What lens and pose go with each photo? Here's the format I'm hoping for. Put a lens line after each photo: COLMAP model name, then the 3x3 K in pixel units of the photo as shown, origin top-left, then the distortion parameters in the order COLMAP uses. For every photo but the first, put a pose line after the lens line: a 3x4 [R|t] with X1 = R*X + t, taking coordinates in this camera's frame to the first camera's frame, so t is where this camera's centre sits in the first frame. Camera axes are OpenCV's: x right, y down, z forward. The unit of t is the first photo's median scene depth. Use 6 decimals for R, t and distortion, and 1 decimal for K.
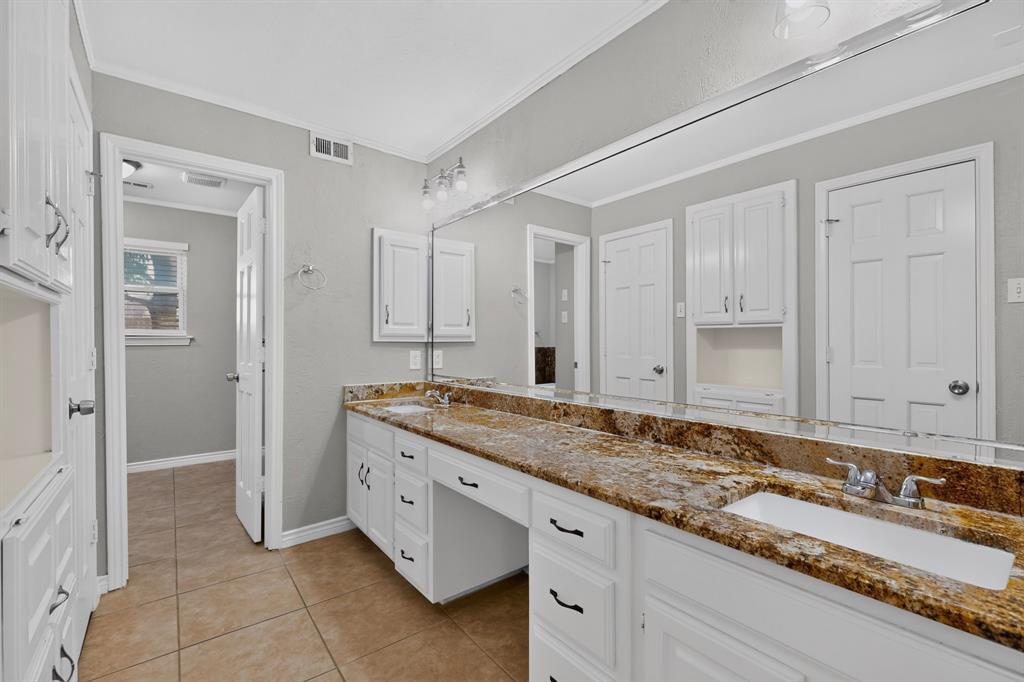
lens RADIAL K [[448.8, 0, 514.0], [0, 448.8, 344.8], [0, 0, 1]] dist [0.003966, 0.000174]
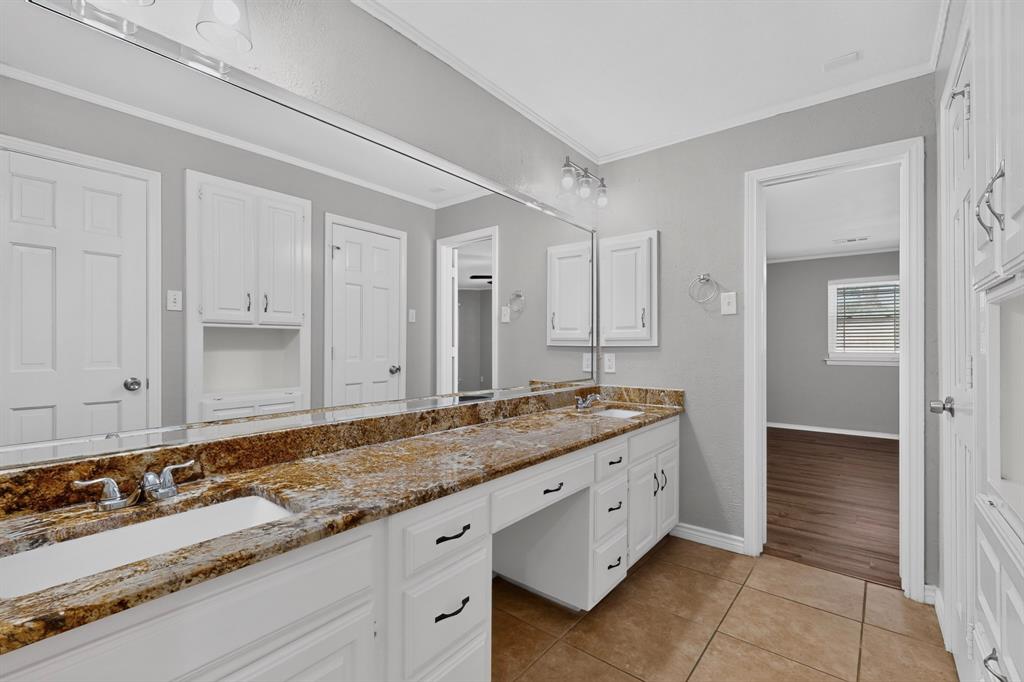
lens RADIAL K [[448.8, 0, 513.8], [0, 448.8, 339.8], [0, 0, 1]] dist [0.003966, 0.000174]
pose [[-0.217584, 0.007374, 0.976014, -0.833280], [0.000411, 0.999972, -0.007463, -0.009571], [-0.976042, -0.001223, -0.217581, 1.034330]]
